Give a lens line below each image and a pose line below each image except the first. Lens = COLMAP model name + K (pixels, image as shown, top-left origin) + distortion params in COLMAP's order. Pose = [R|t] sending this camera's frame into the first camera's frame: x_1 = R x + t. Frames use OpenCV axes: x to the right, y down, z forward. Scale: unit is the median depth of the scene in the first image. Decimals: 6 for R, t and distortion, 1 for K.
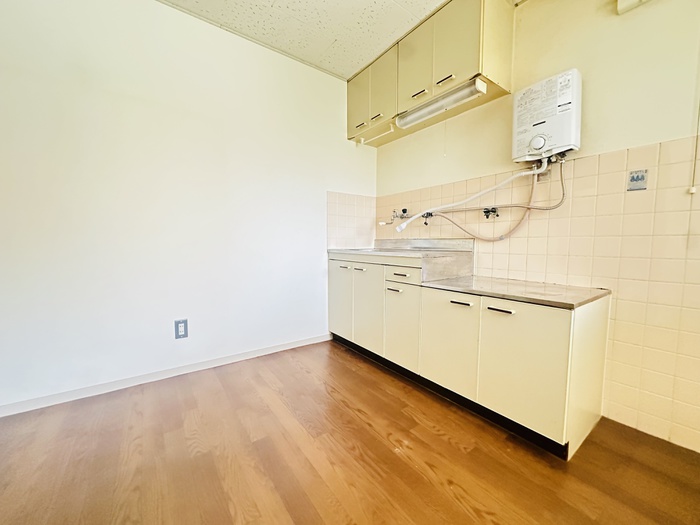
lens RADIAL K [[277.5, 0, 350.7], [0, 277.5, 262.1], [0, 0, 1]] dist [-0.000963, -0.000794]
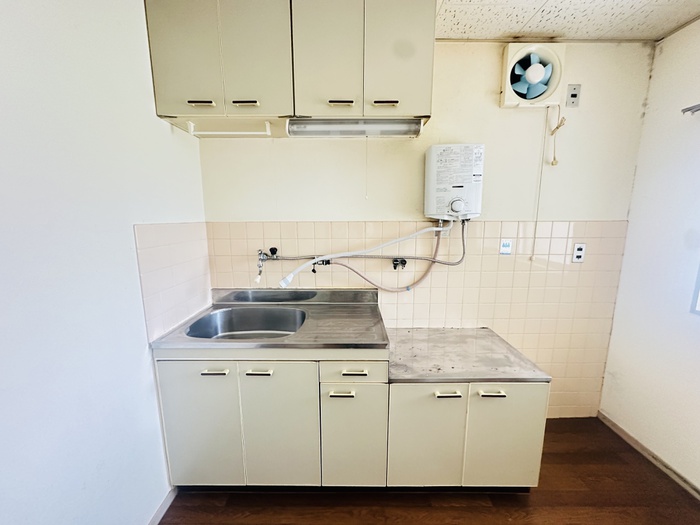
lens RADIAL K [[277.5, 0, 350.7], [0, 277.5, 262.1], [0, 0, 1]] dist [-0.000963, -0.000794]
pose [[0.591152, -0.133077, 0.795506, -0.327672], [0.062450, 0.990886, 0.119354, -0.301061], [-0.804139, -0.020877, 0.594075, 0.572918]]
